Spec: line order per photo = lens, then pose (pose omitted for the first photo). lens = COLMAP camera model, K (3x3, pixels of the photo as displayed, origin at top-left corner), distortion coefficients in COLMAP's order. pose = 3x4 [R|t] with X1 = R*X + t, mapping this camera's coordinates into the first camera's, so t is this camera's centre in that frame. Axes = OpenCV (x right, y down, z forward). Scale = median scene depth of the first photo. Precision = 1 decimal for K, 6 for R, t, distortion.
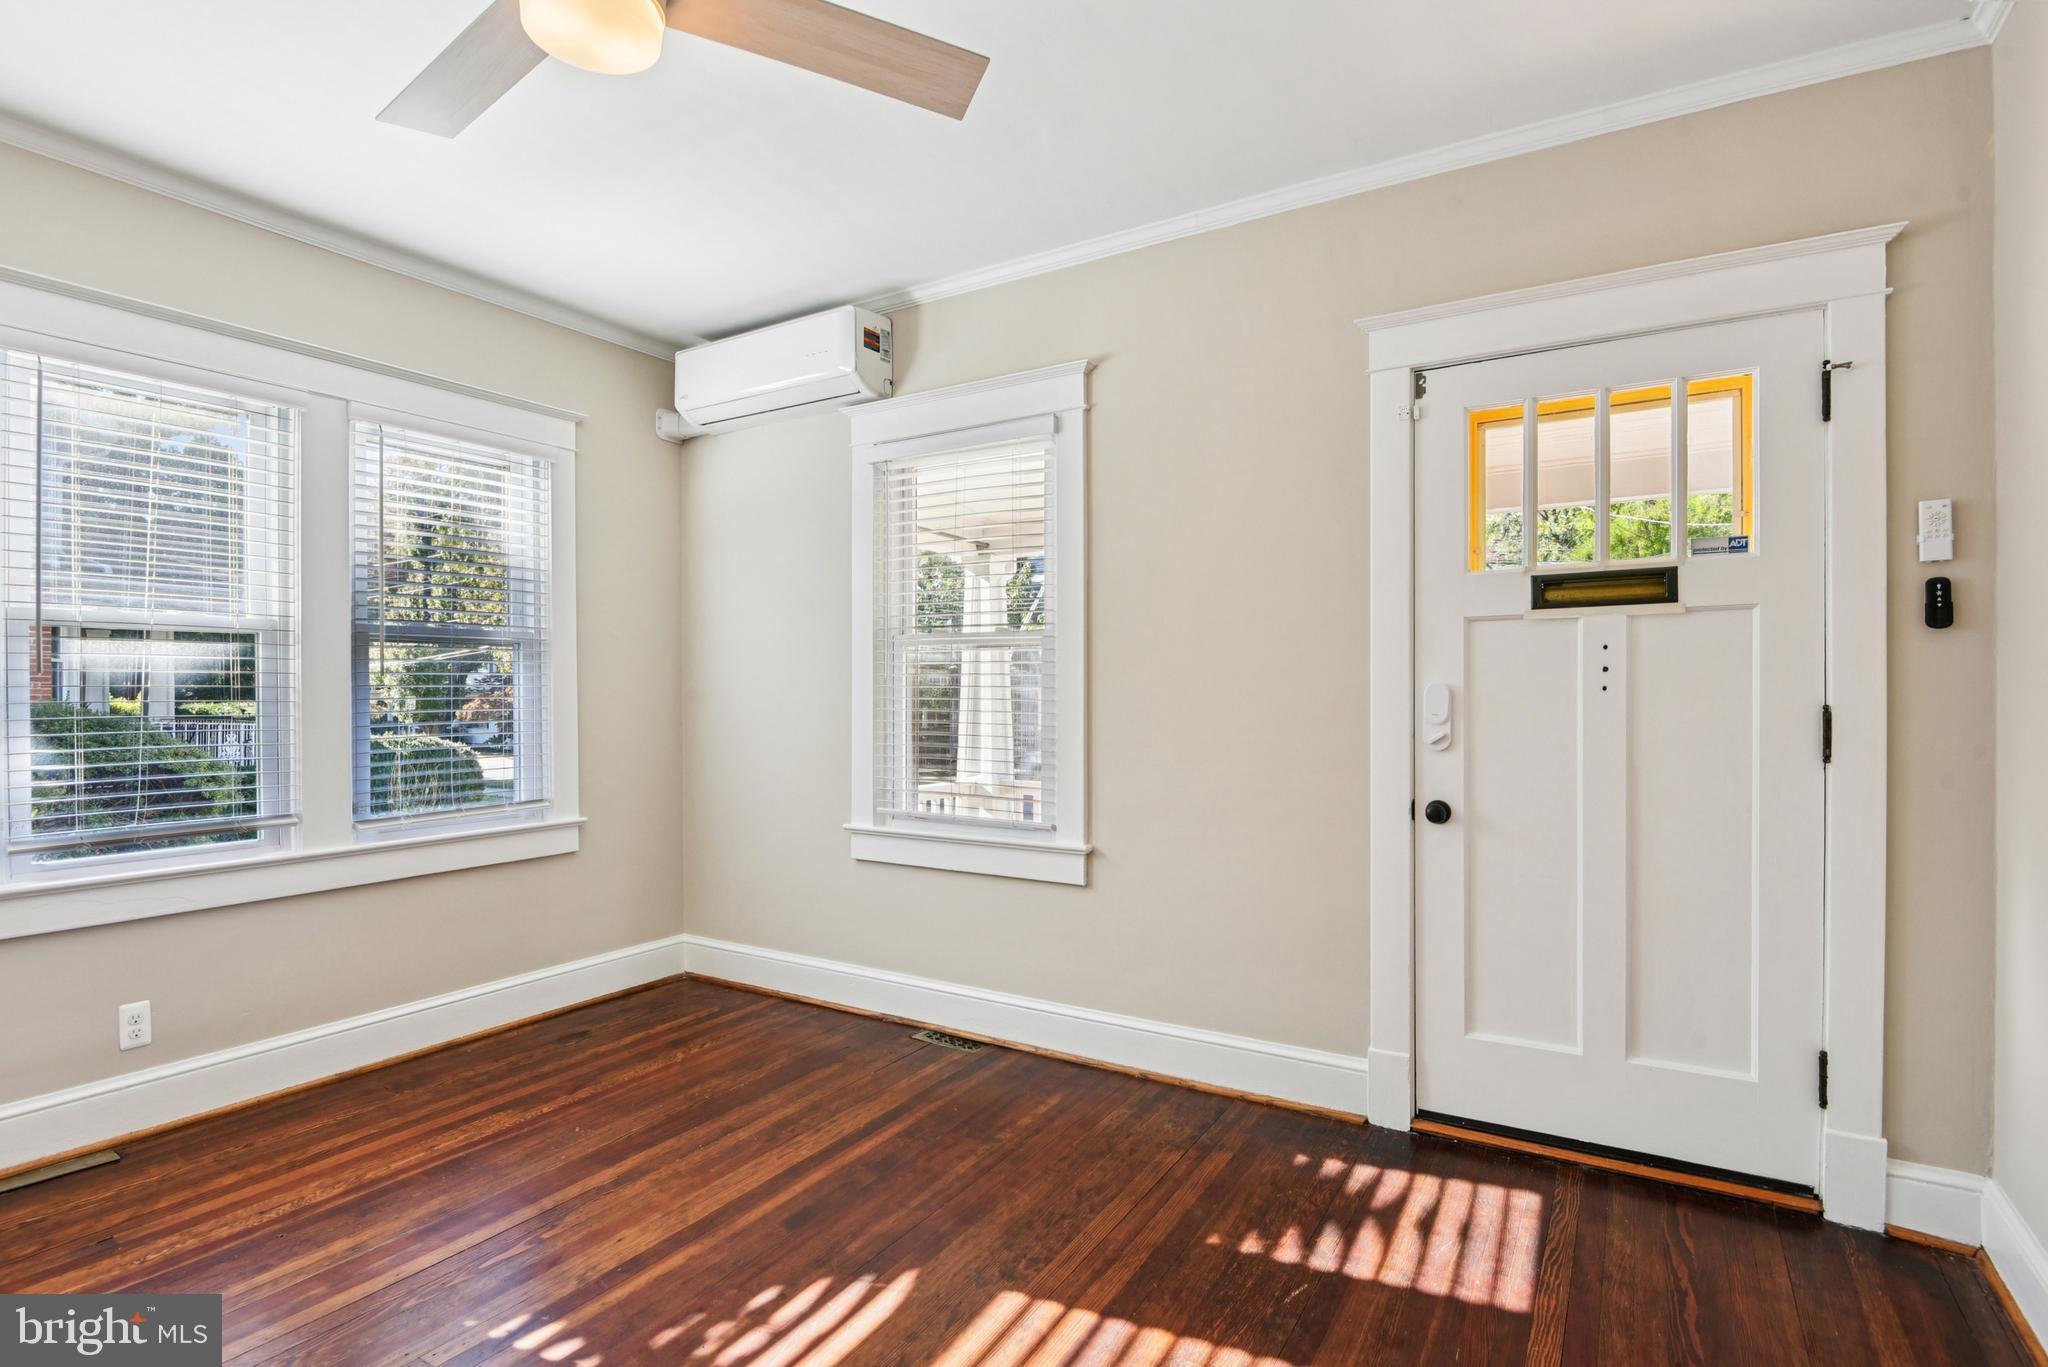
lens RADIAL K [[978.7, 0, 1027.0], [0, 978.7, 700.5], [0, 0, 1]] dist [-0.001841, -0.014460]
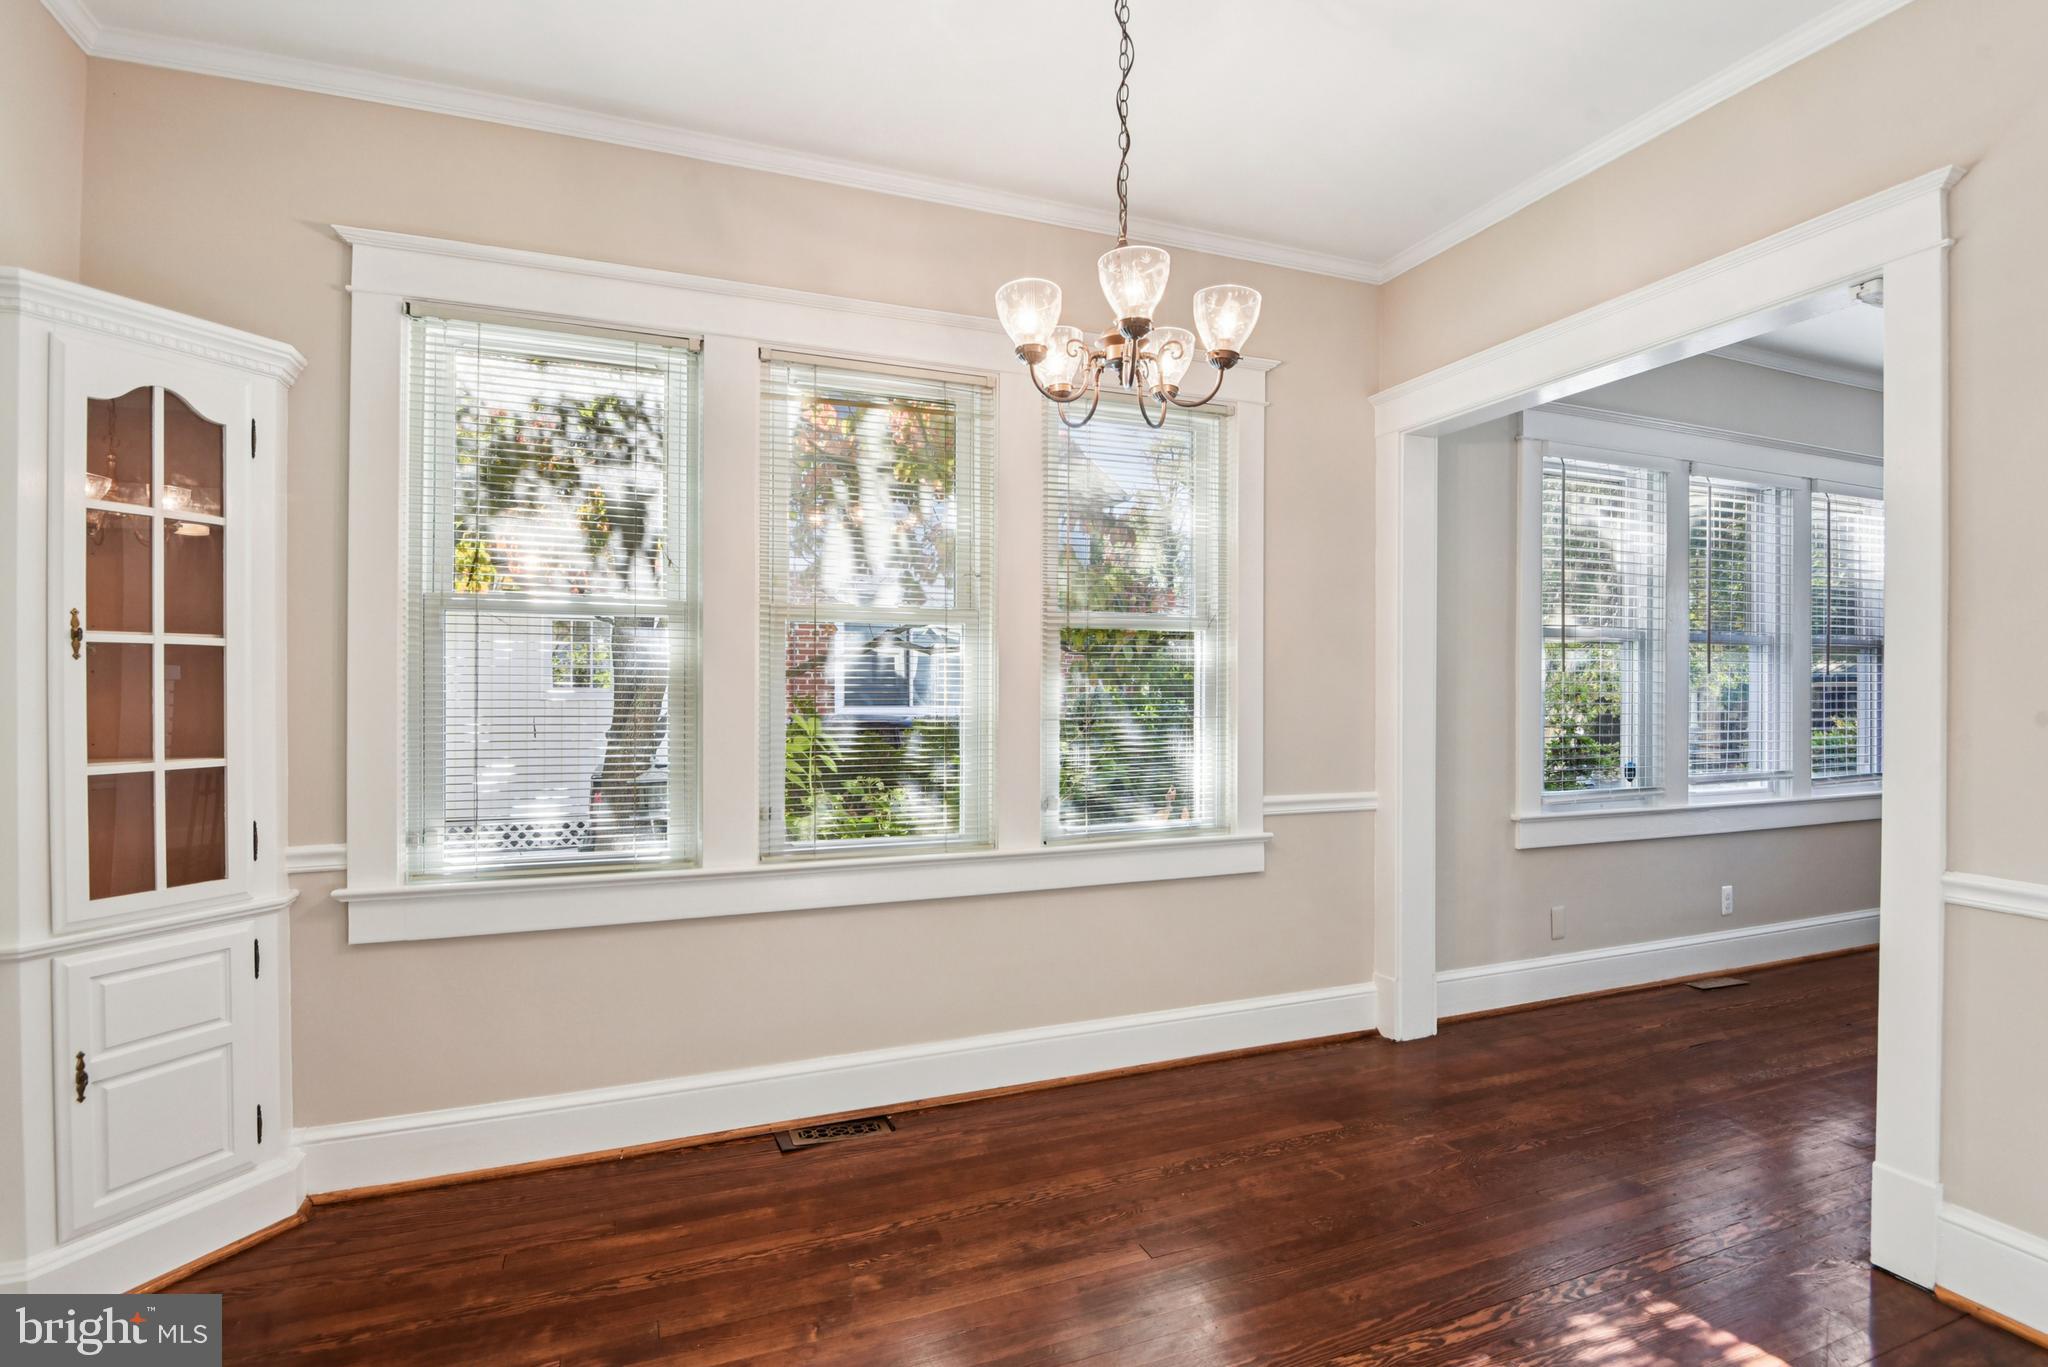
lens RADIAL K [[976.2, 0, 1025.2], [0, 976.2, 695.3], [0, 0, 1]] dist [-0.014264, -0.001607]
pose [[0.791643, 0.006573, -0.610948, -0.786053], [-0.008320, 0.999965, -0.000022, 0.015659], [0.610927, 0.005101, 0.791670, -0.823223]]
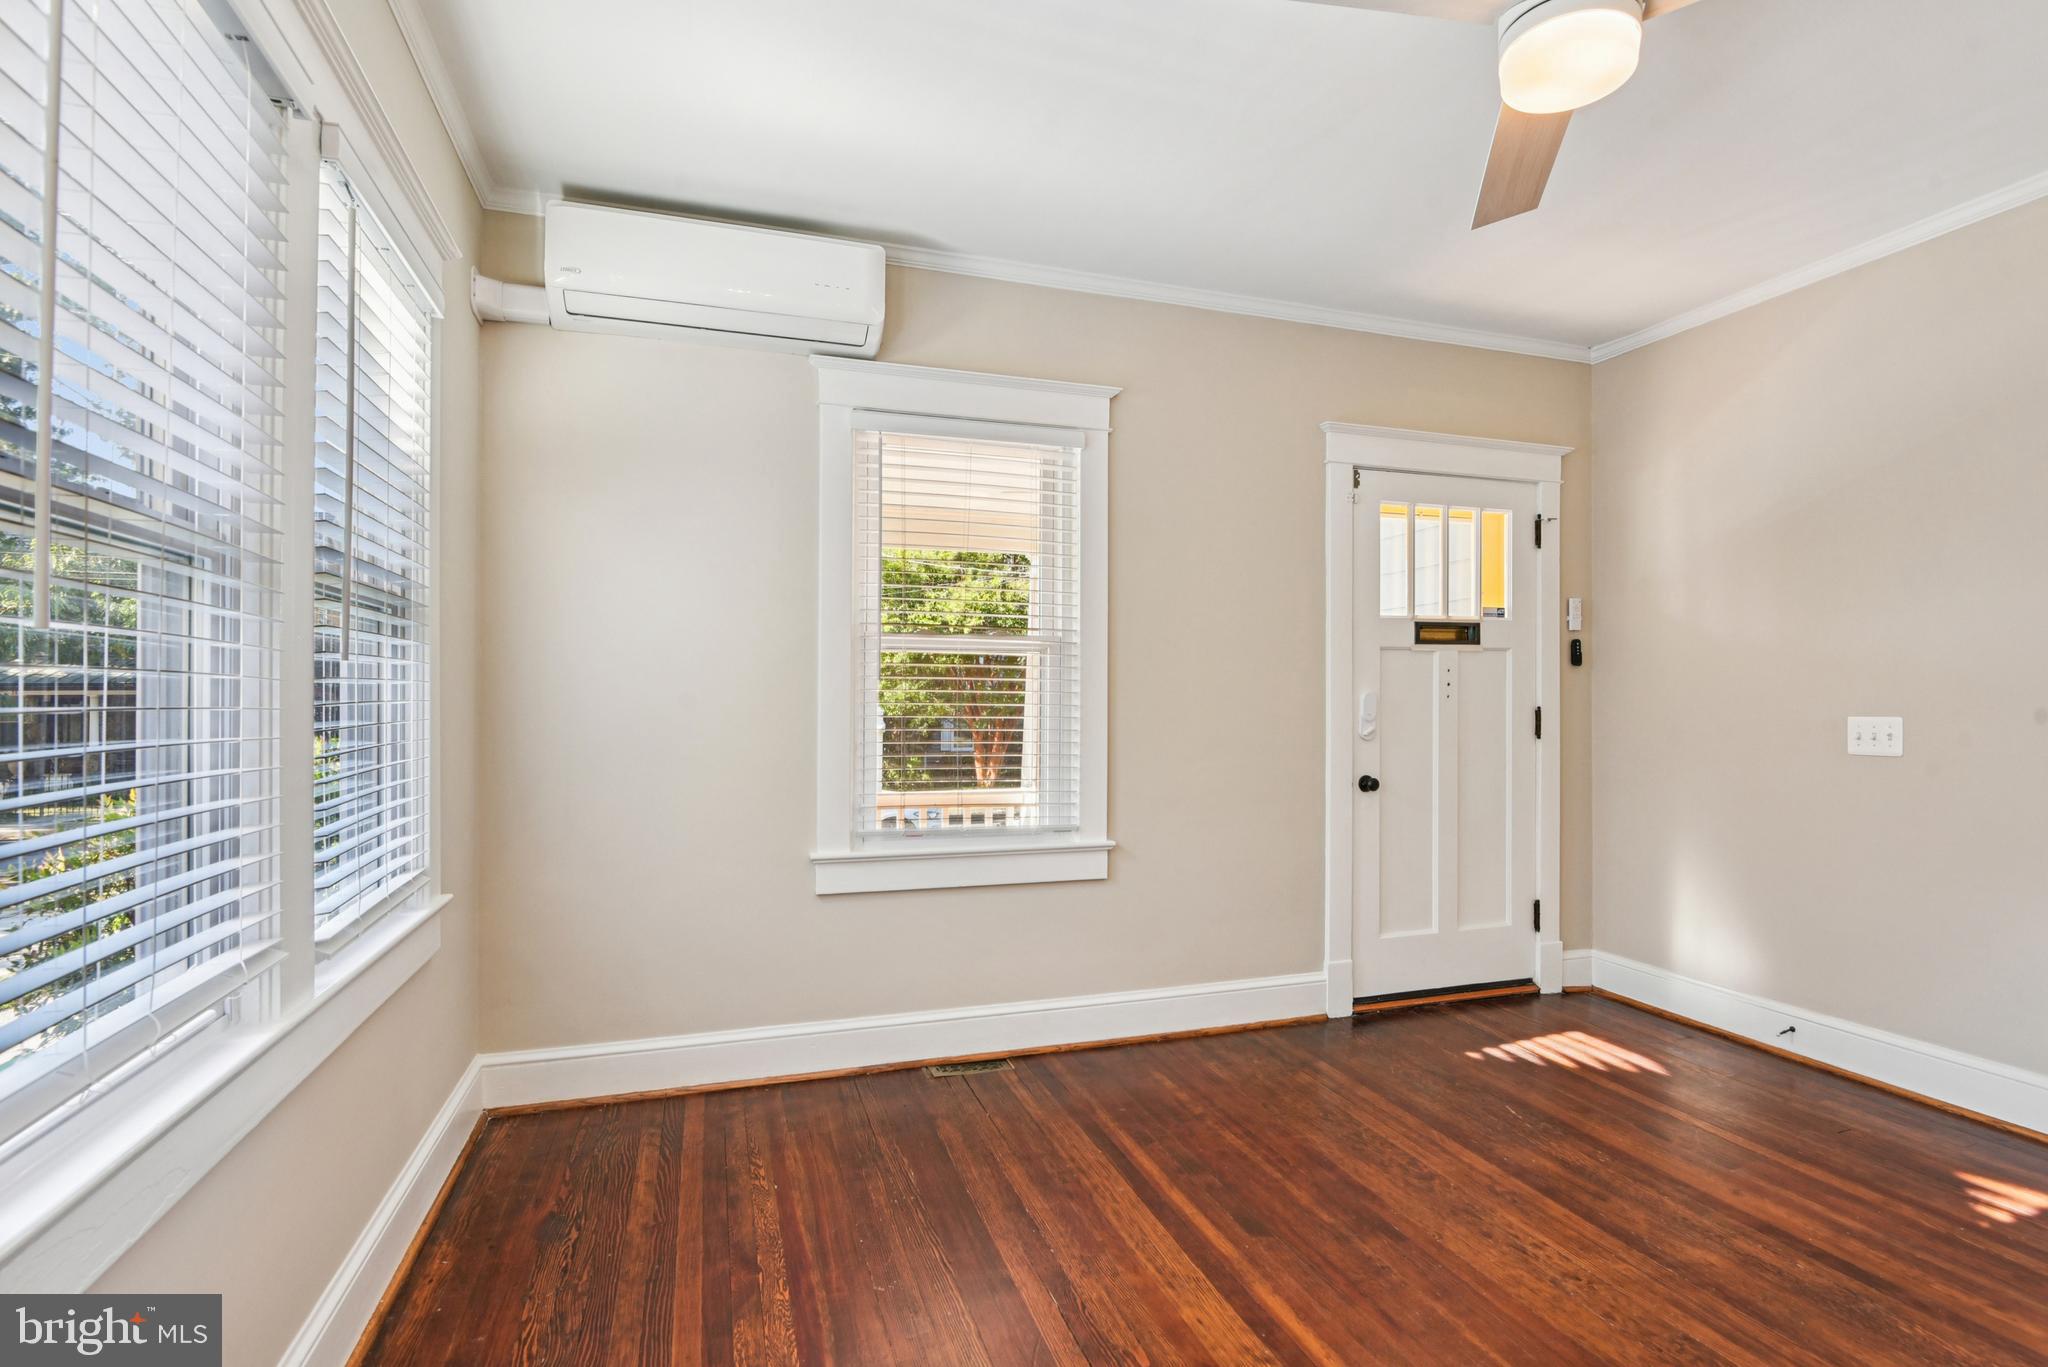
lens RADIAL K [[971.8, 0, 1022.9], [0, 971.8, 701.3], [0, 0, 1]] dist [-0.011652, -0.000317]
pose [[0.656249, 0.003589, 0.754536, -0.876086], [0.002679, 0.999971, -0.007086, 0.004046], [-0.754540, 0.006672, 0.656221, 0.410232]]
